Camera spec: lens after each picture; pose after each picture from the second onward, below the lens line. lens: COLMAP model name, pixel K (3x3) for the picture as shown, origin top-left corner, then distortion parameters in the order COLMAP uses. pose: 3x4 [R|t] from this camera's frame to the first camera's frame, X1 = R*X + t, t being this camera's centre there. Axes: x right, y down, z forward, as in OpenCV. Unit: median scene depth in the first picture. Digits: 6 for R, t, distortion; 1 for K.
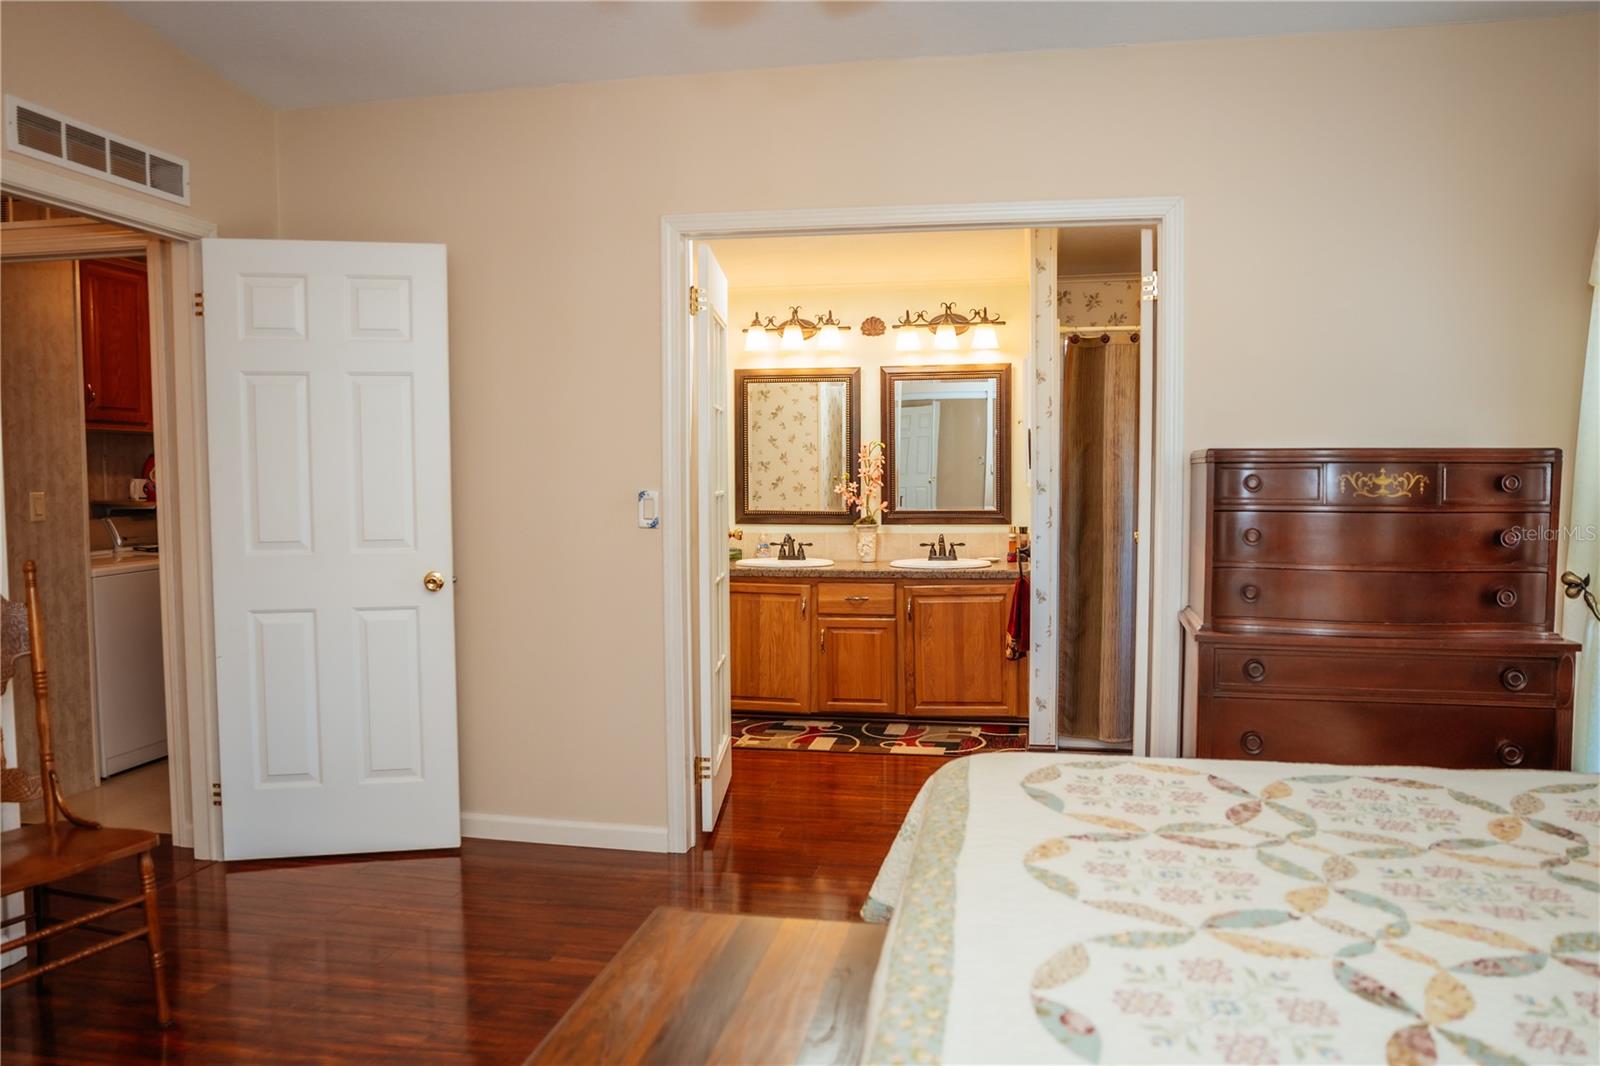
lens RADIAL K [[1149.4, 0, 815.1], [0, 1149.4, 539.1], [0, 0, 1]] dist [-0.080916, 0.058742]
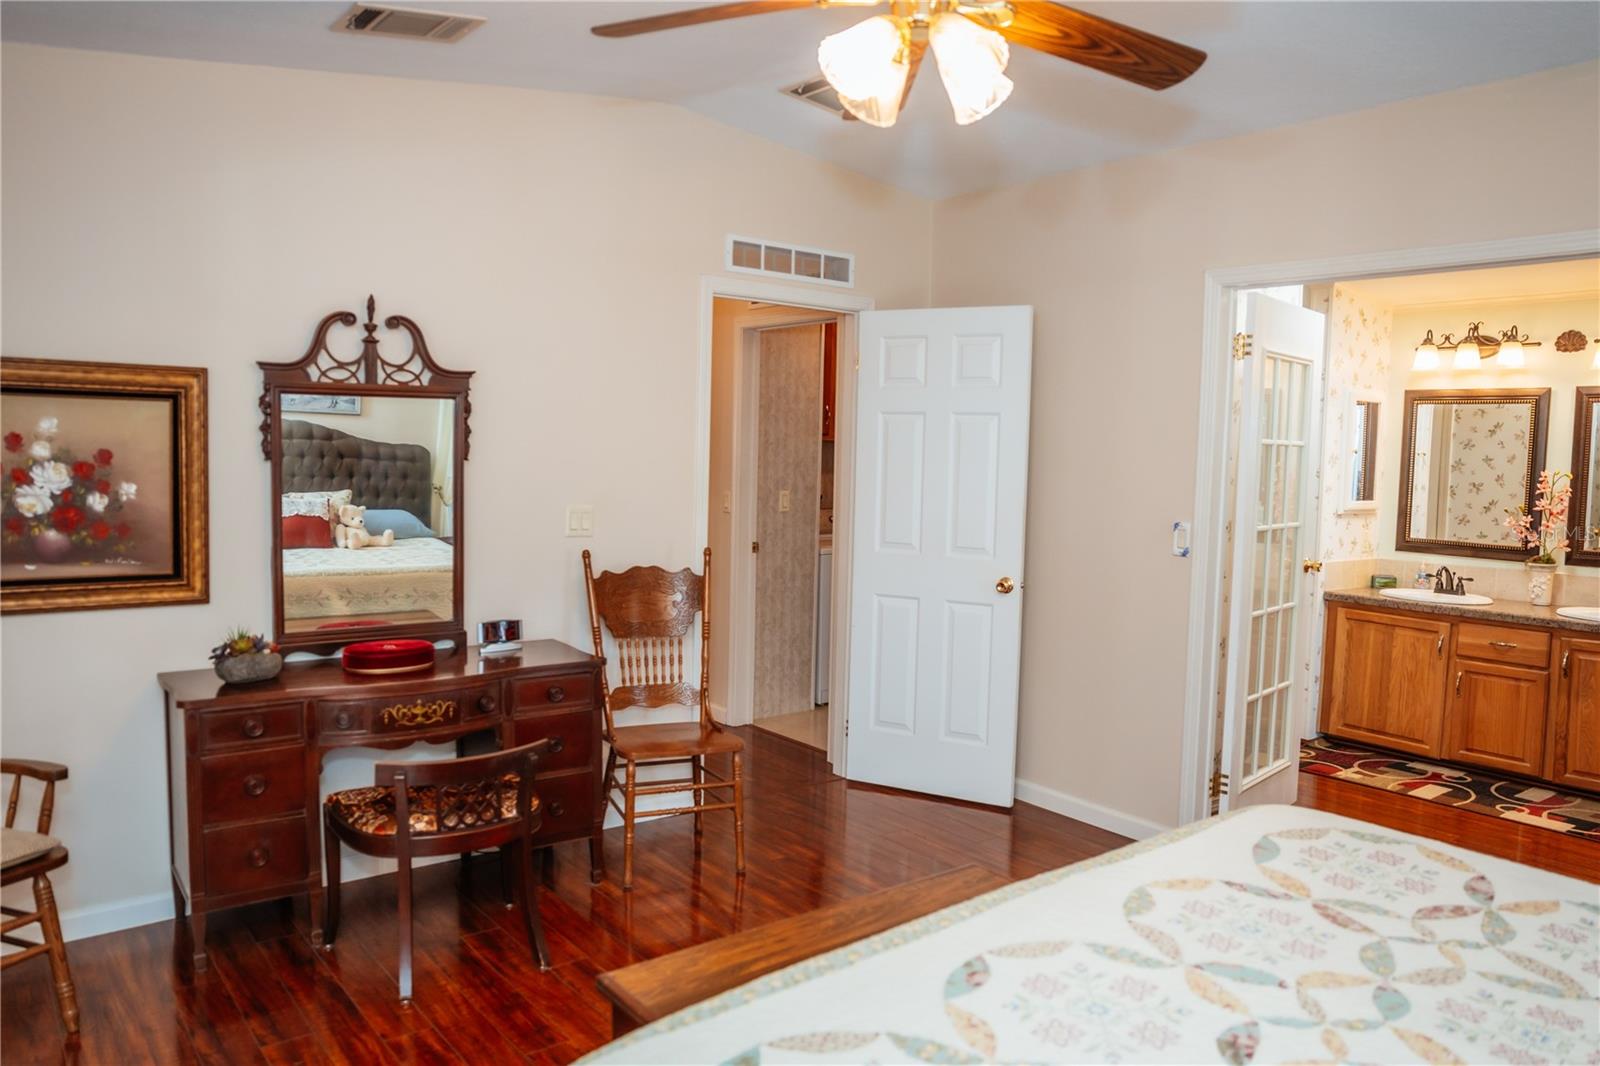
lens RADIAL K [[1149.4, 0, 815.1], [0, 1149.4, 539.1], [0, 0, 1]] dist [-0.080916, 0.058742]
pose [[0.753797, 0.074469, -0.652874, 0.290437], [-0.066002, 0.997114, 0.037529, -0.042047], [0.653785, 0.014801, 0.756536, -0.052238]]
